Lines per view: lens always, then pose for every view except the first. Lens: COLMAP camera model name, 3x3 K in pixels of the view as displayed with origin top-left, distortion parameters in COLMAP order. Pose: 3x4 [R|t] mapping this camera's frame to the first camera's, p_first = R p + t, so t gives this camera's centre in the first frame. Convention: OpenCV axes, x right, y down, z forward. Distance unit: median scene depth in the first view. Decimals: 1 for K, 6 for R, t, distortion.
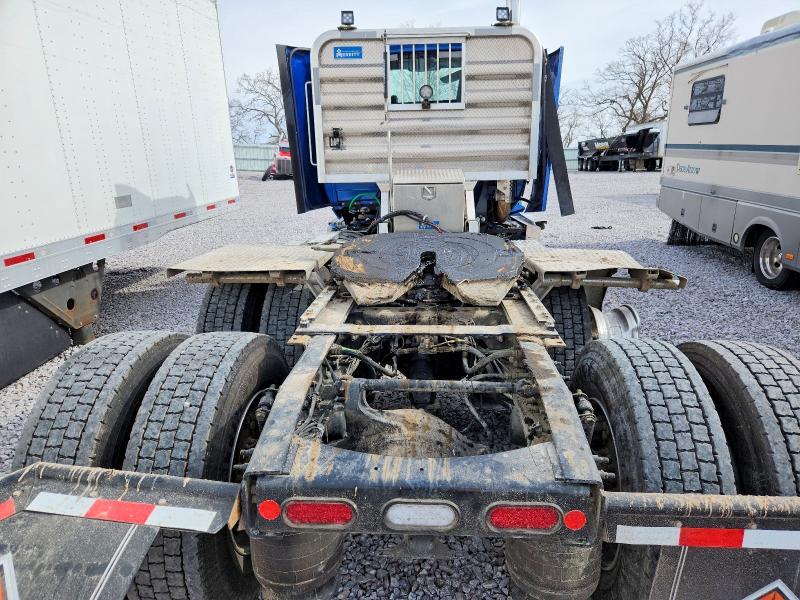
lens RADIAL K [[540.9, 0, 400.0], [0, 540.9, 300.0], [0, 0, 1]] dist [0.006557, -0.002073]
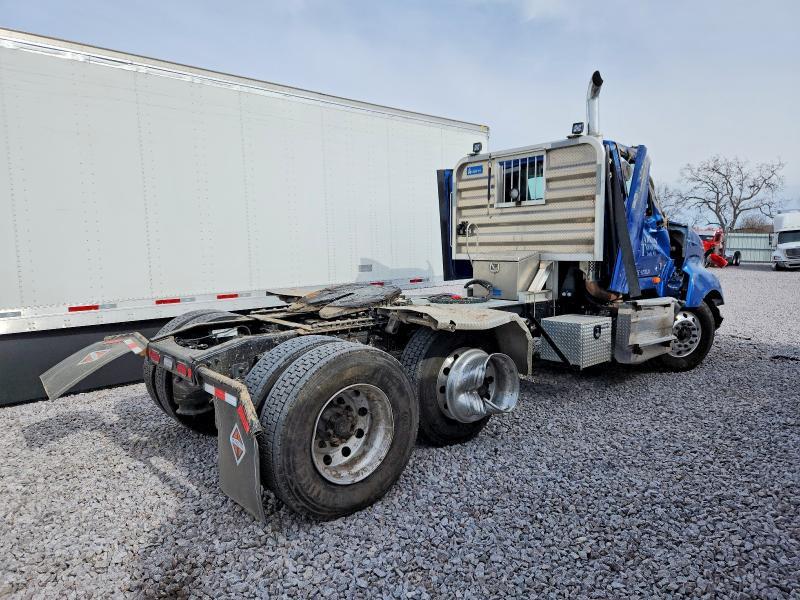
lens RADIAL K [[540.9, 0, 400.0], [0, 540.9, 300.0], [0, 0, 1]] dist [0.006557, -0.002073]
pose [[0.690021, 0.076880, -0.719695, 0.802821], [-0.188667, 0.979072, -0.076300, 0.020395], [0.698767, 0.188432, 0.690085, -0.049879]]
